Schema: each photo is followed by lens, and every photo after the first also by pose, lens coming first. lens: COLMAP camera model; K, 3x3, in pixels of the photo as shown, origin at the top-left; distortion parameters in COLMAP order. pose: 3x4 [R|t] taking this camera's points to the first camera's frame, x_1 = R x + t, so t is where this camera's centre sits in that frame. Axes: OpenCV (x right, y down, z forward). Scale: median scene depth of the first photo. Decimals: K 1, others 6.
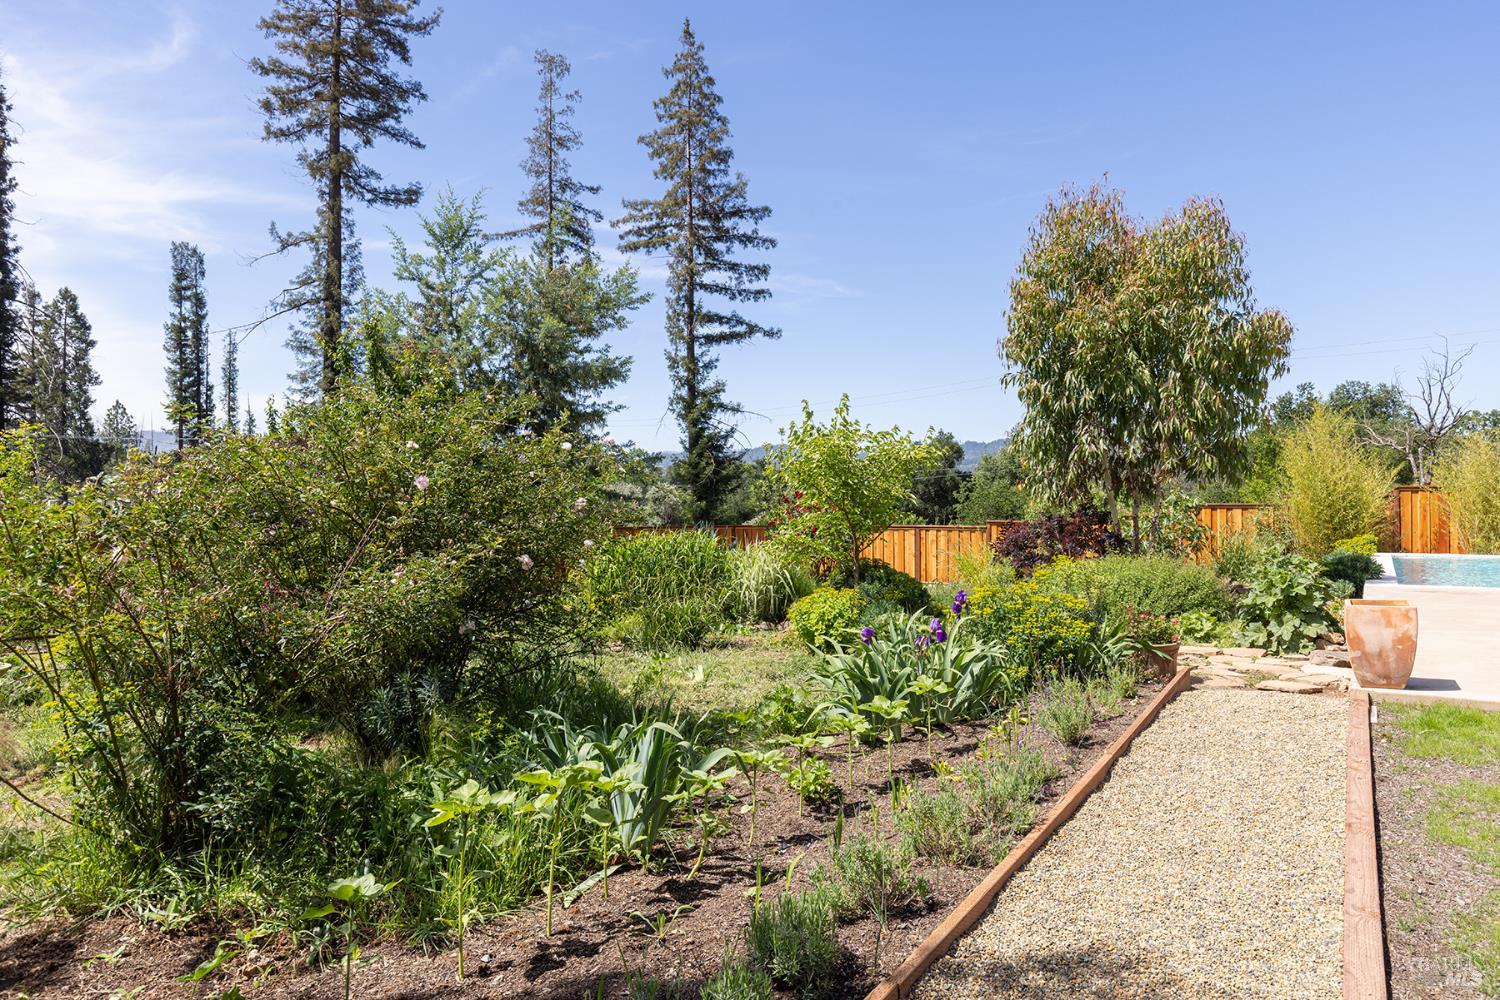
lens RADIAL K [[936.7, 0, 751.1], [0, 936.7, 501.3], [0, 0, 1]] dist [0.001325, 0.002224]
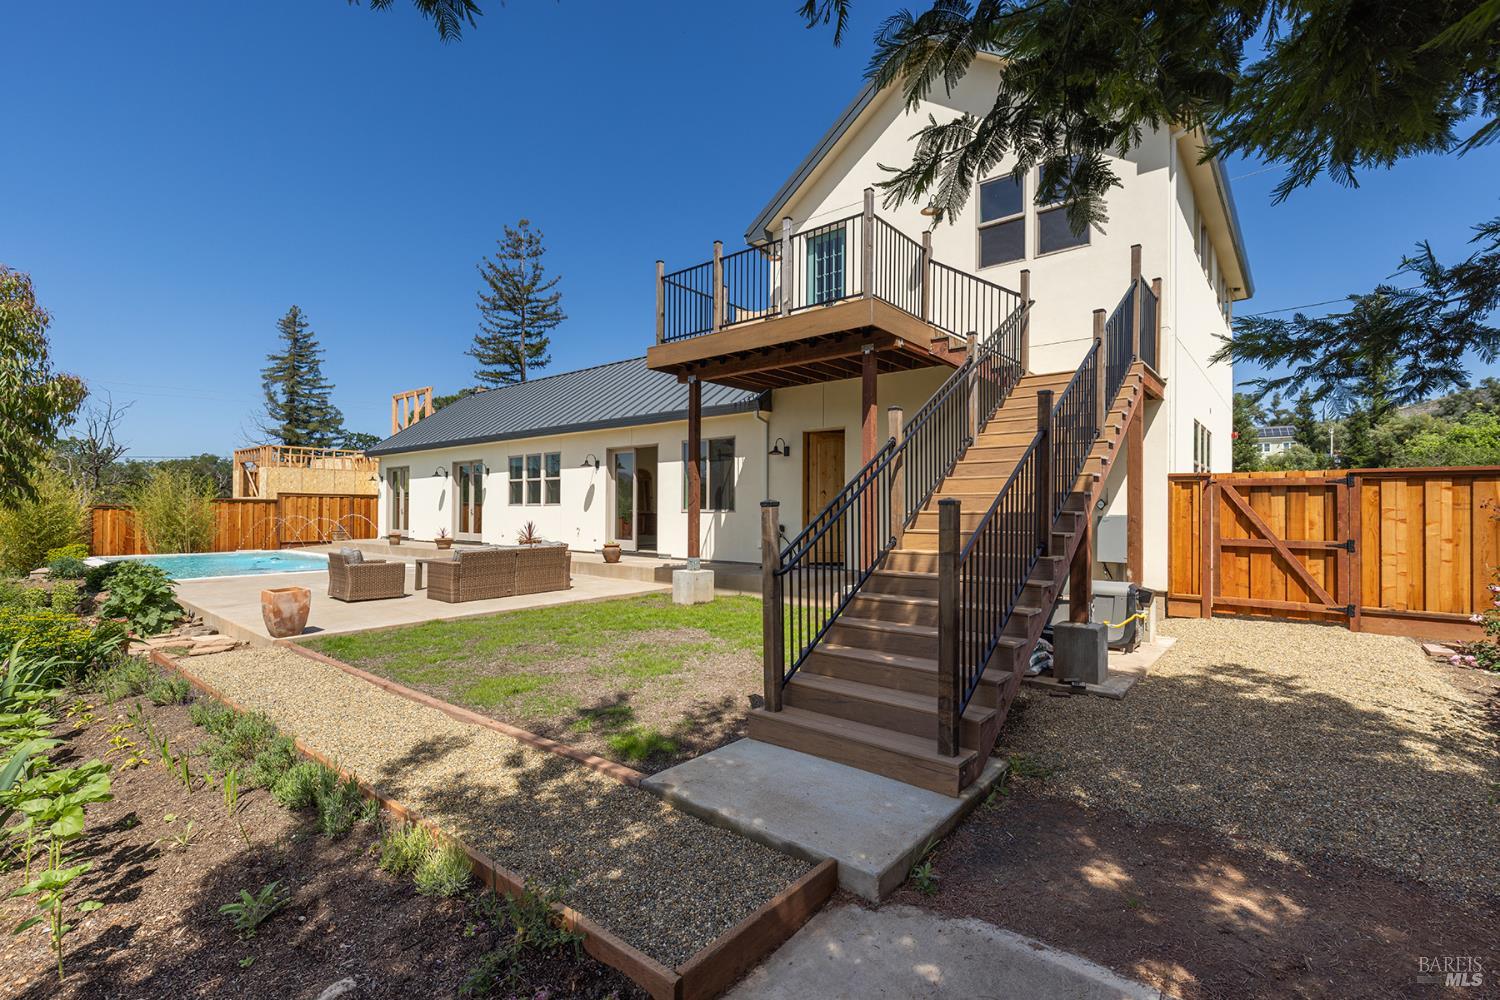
lens RADIAL K [[670.8, 0, 755.3], [0, 670.8, 507.1], [0, 0, 1]] dist [0.009104, -0.000505]
pose [[0.102521, 0.010908, 0.994671, -0.091749], [-0.010344, 0.999897, -0.009899, -0.008266], [-0.994677, -0.009274, 0.102624, -0.005847]]
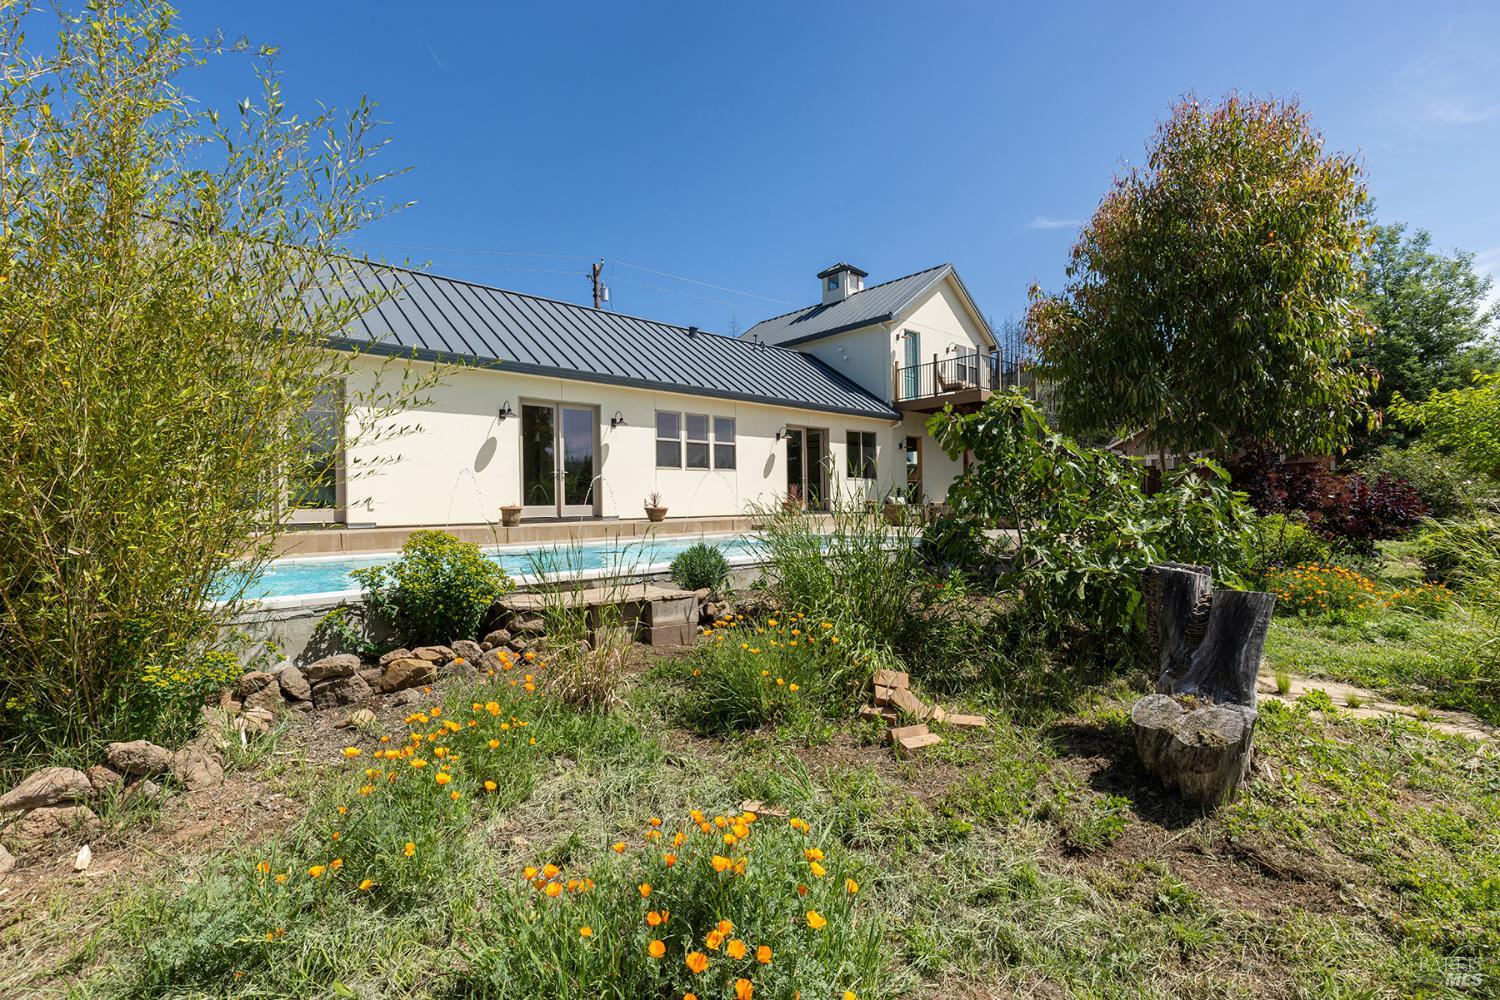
lens RADIAL K [[670.8, 0, 751.5], [0, 670.8, 500.6], [0, 0, 1]] dist [0.009104, -0.000505]
pose [[-0.971753, 0.010595, 0.235763, 0.261433], [0.009875, 0.999942, -0.004237, 0.011370], [-0.235794, -0.001790, -0.971801, 0.676546]]
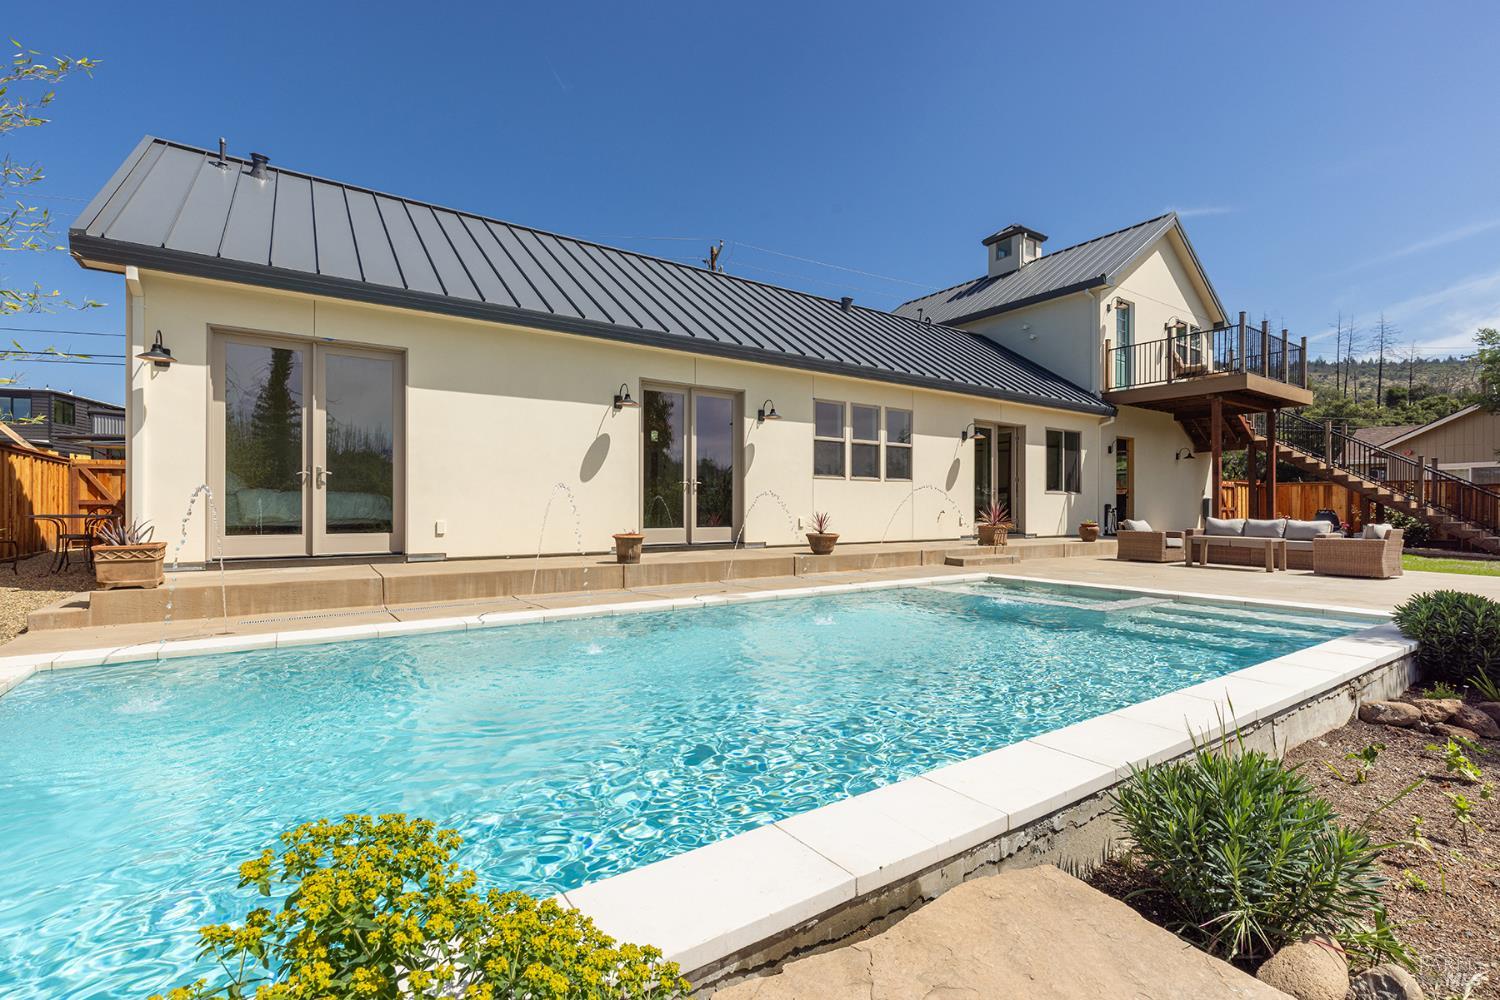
lens RADIAL K [[670.8, 0, 754.5], [0, 670.8, 499.2], [0, 0, 1]] dist [0.009104, -0.000505]
pose [[-0.929416, -0.004663, 0.369005, 0.334209], [-0.008827, 0.999915, -0.009596, 0.001306], [-0.368929, -0.012176, -0.929378, 0.574397]]
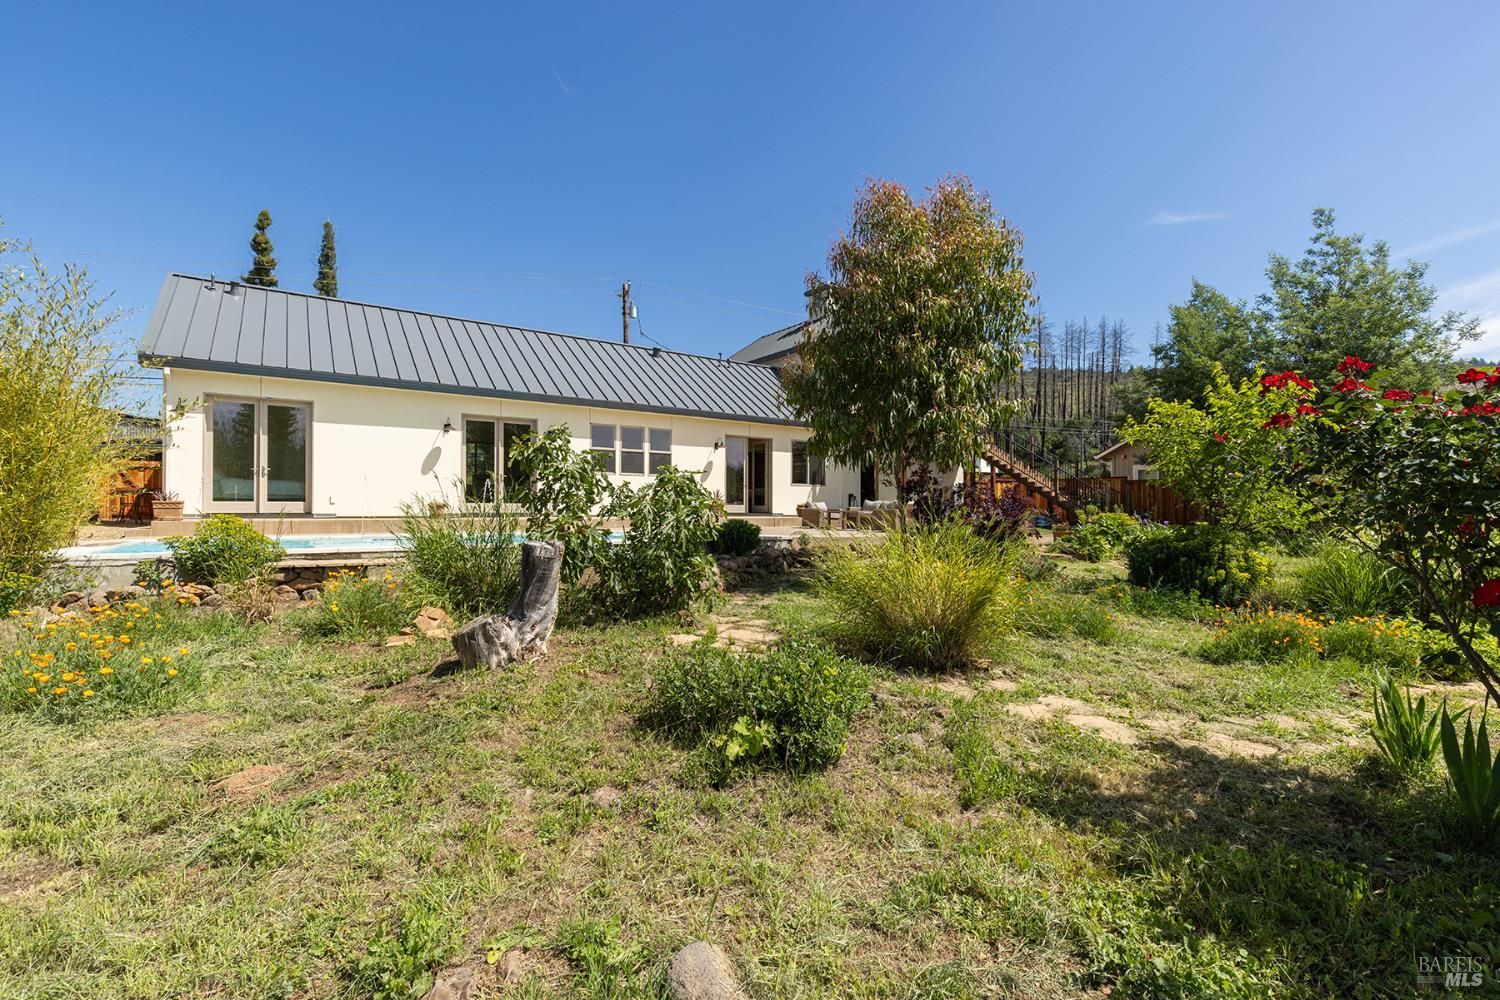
lens RADIAL K [[670.8, 0, 752.5], [0, 670.8, 497.2], [0, 0, 1]] dist [0.009104, -0.000505]
pose [[-0.931251, -0.003814, 0.364358, 0.117993], [-0.009702, 0.999850, -0.014332, 0.012155], [-0.364249, -0.016881, -0.931149, 0.697433]]
